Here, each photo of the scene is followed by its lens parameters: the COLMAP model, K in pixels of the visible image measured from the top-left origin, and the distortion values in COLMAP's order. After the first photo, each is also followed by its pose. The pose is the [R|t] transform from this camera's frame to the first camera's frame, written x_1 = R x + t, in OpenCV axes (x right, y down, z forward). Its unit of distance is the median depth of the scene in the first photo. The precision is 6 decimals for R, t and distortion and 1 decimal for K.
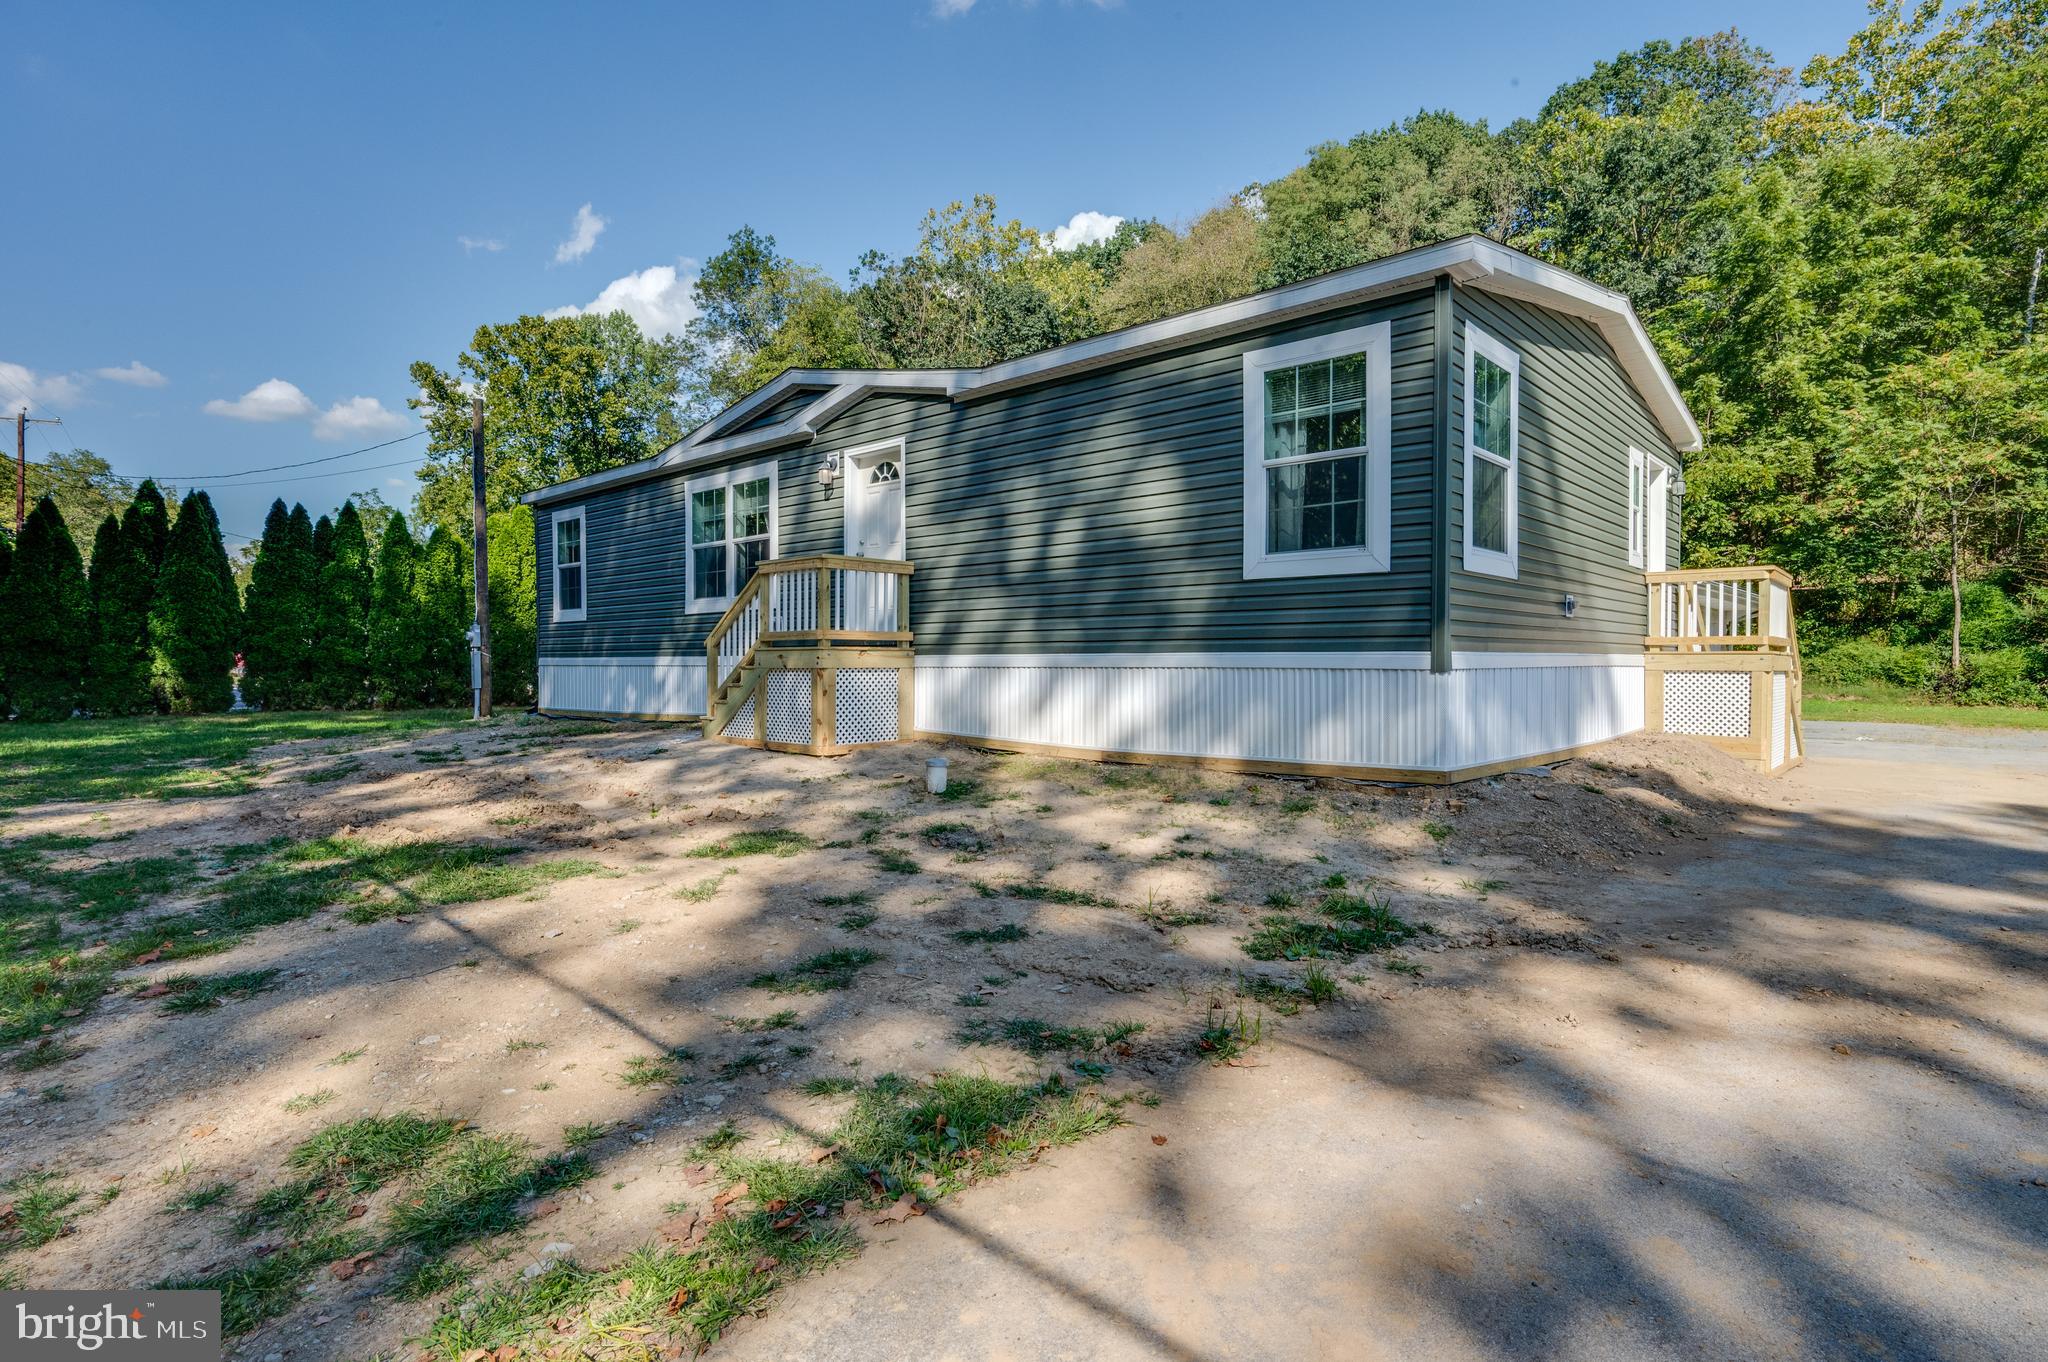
lens RADIAL K [[1046.6, 0, 1024.0], [0, 1046.6, 681.0], [0, 0, 1]] dist [0.000771, 0.000105]
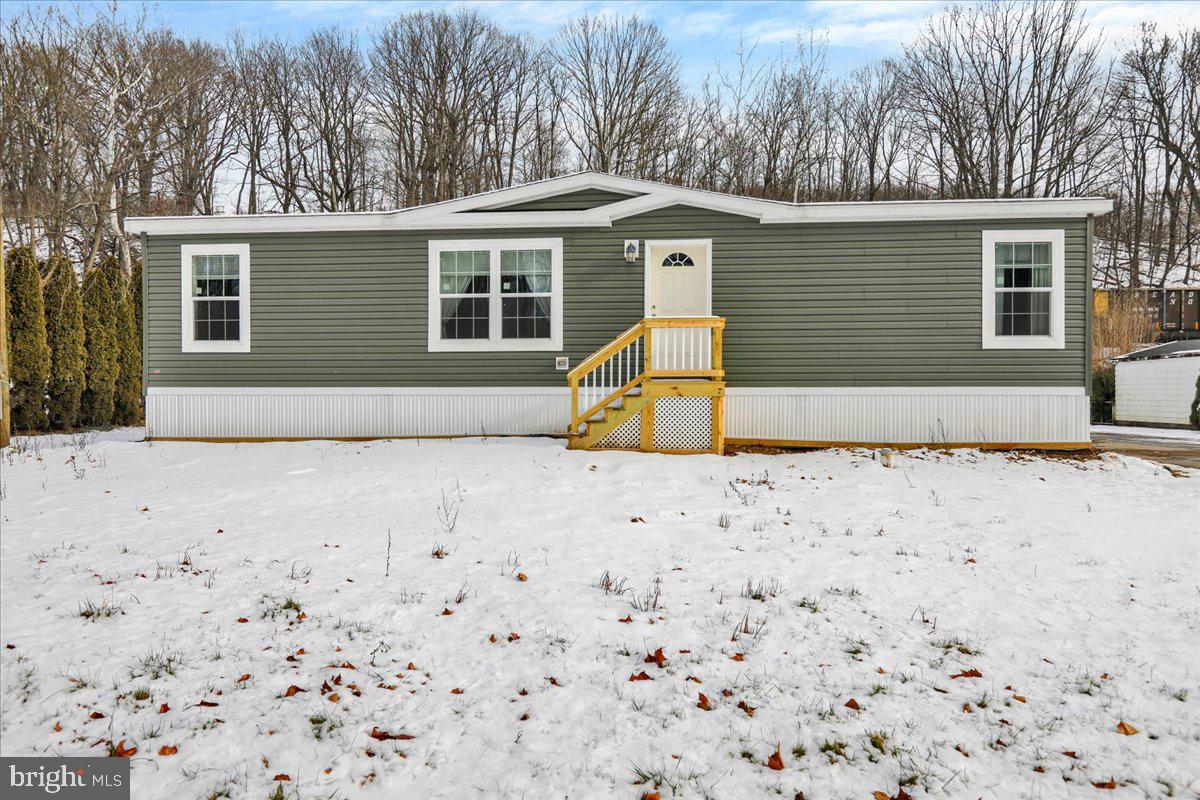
lens RADIAL K [[469.8, 0, 593.2], [0, 469.8, 400.0], [0, 0, 1]] dist [-0.000149, 0.000058]
pose [[0.775501, -0.006797, 0.631310, -0.621135], [0.008958, 0.999960, -0.000238, -0.006621], [-0.631283, 0.005840, 0.775531, 0.549822]]
